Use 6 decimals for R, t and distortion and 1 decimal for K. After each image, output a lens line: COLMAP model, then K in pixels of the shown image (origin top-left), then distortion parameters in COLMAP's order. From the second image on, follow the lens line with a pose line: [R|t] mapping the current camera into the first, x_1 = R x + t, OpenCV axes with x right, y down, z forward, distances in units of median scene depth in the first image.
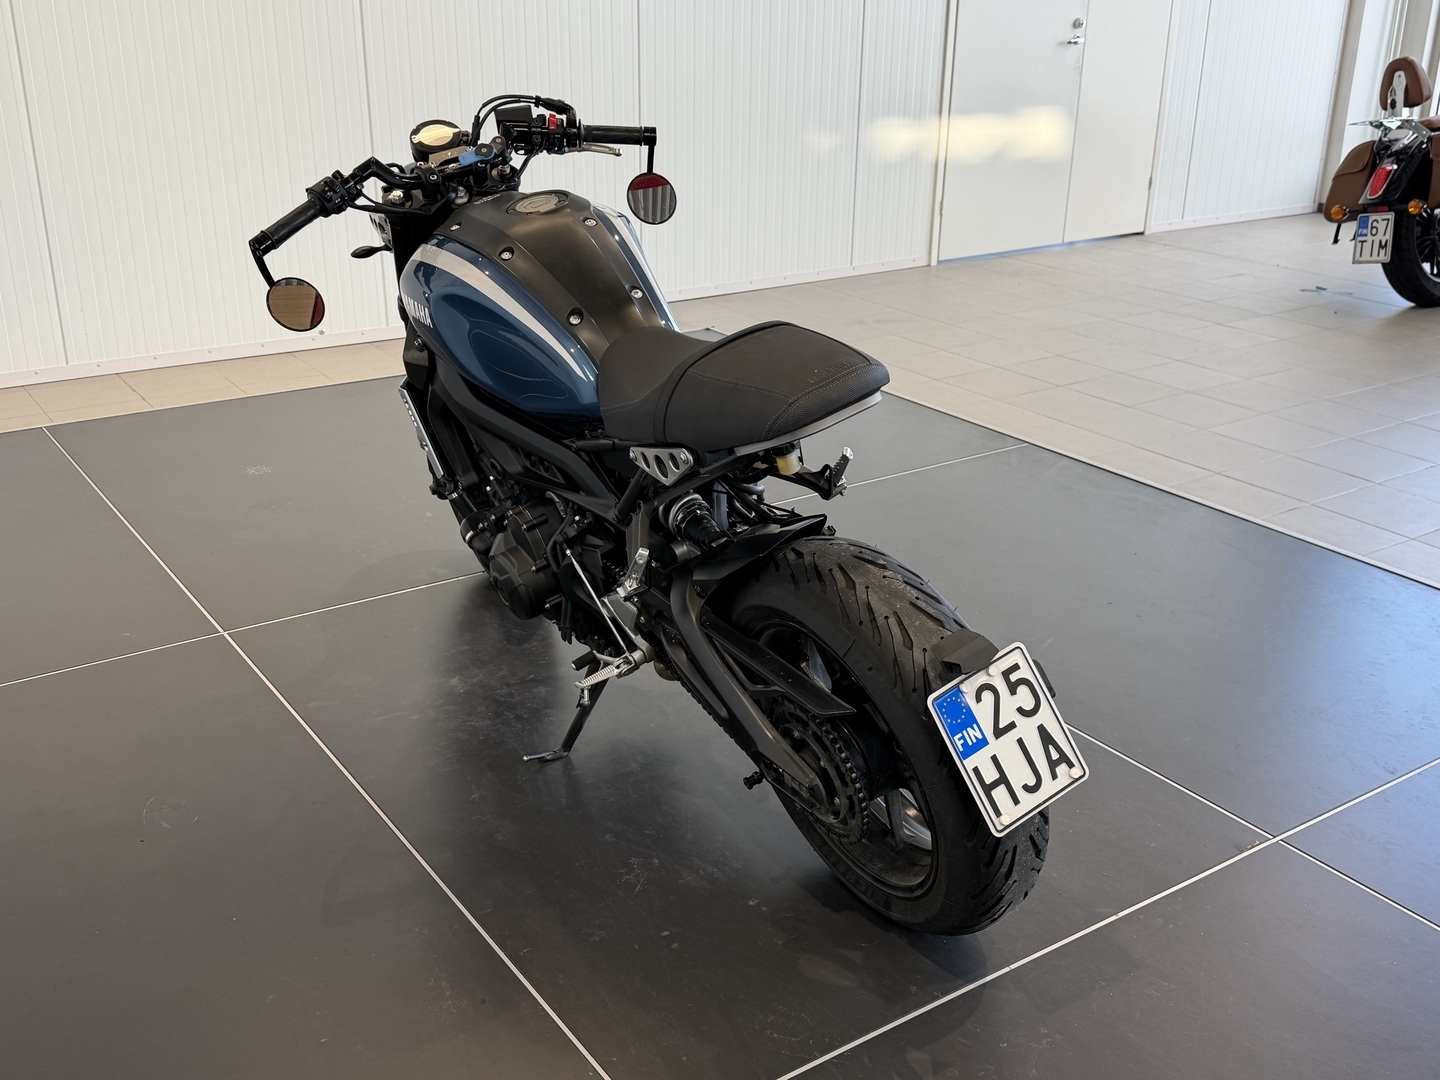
lens RADIAL K [[1484.1, 0, 720.0], [0, 1484.1, 540.0], [0, 0, 1]] dist [0.169045, -0.728113]
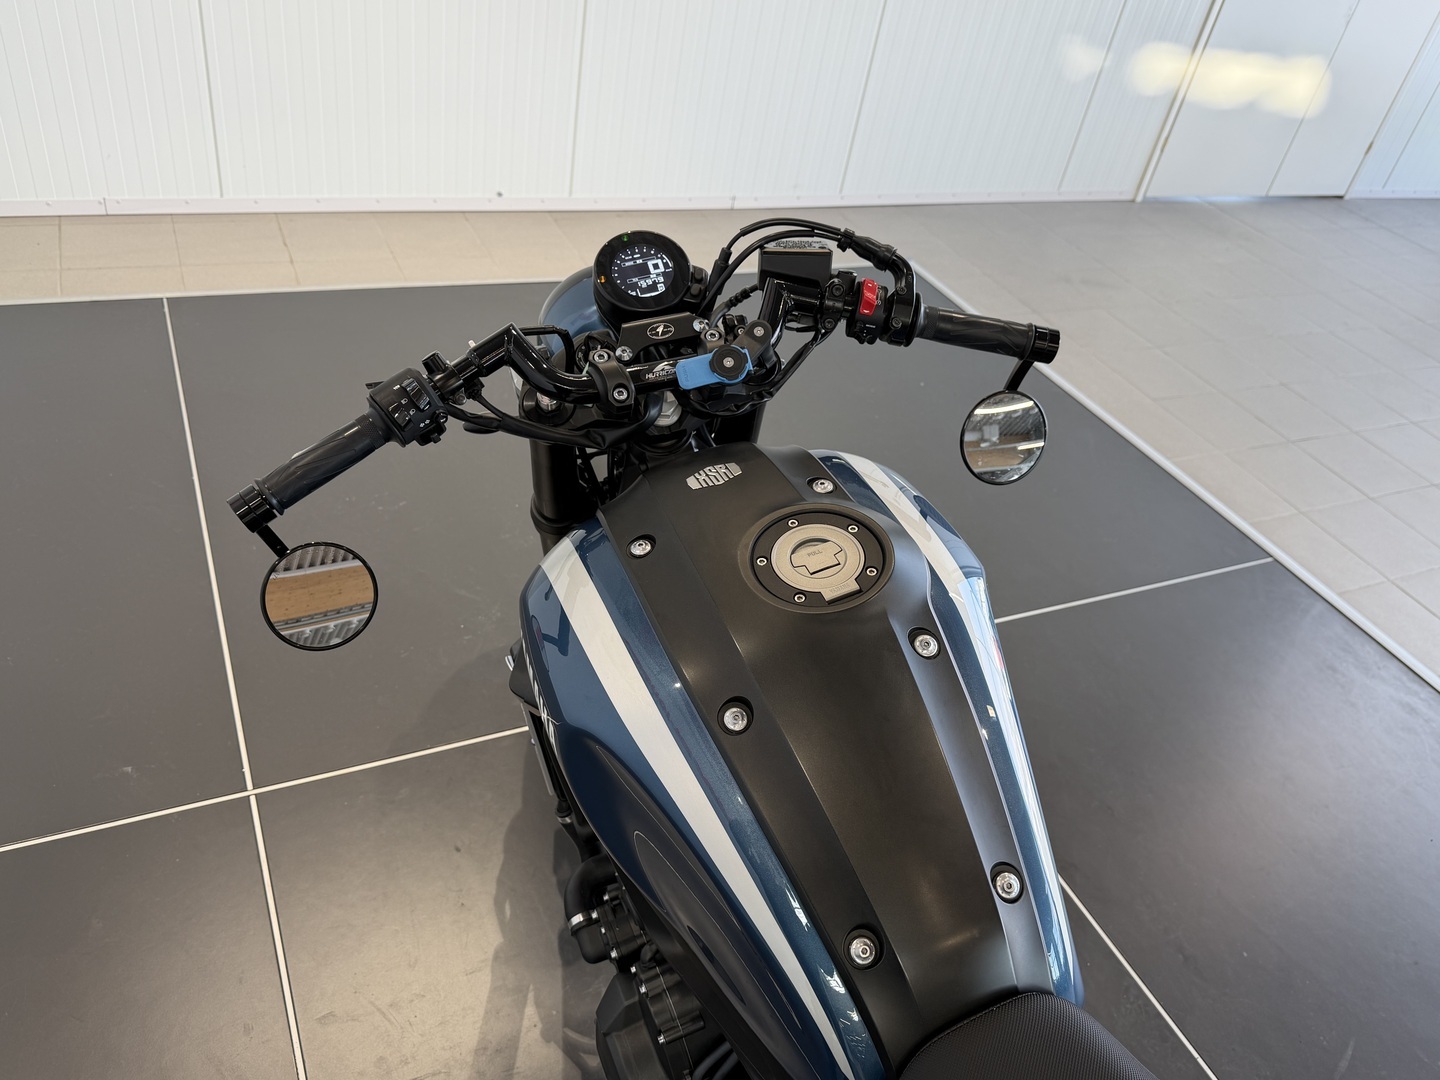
lens RADIAL K [[1080.8, 0, 720.0], [0, 1080.8, 540.0], [0, 0, 1]] dist [0.031782, -0.093765]
pose [[0.977808, 0.206556, -0.035005, -0.129706], [-0.189701, 0.943855, 0.270465, -0.287492], [0.088906, -0.257823, 0.962093, 0.611017]]
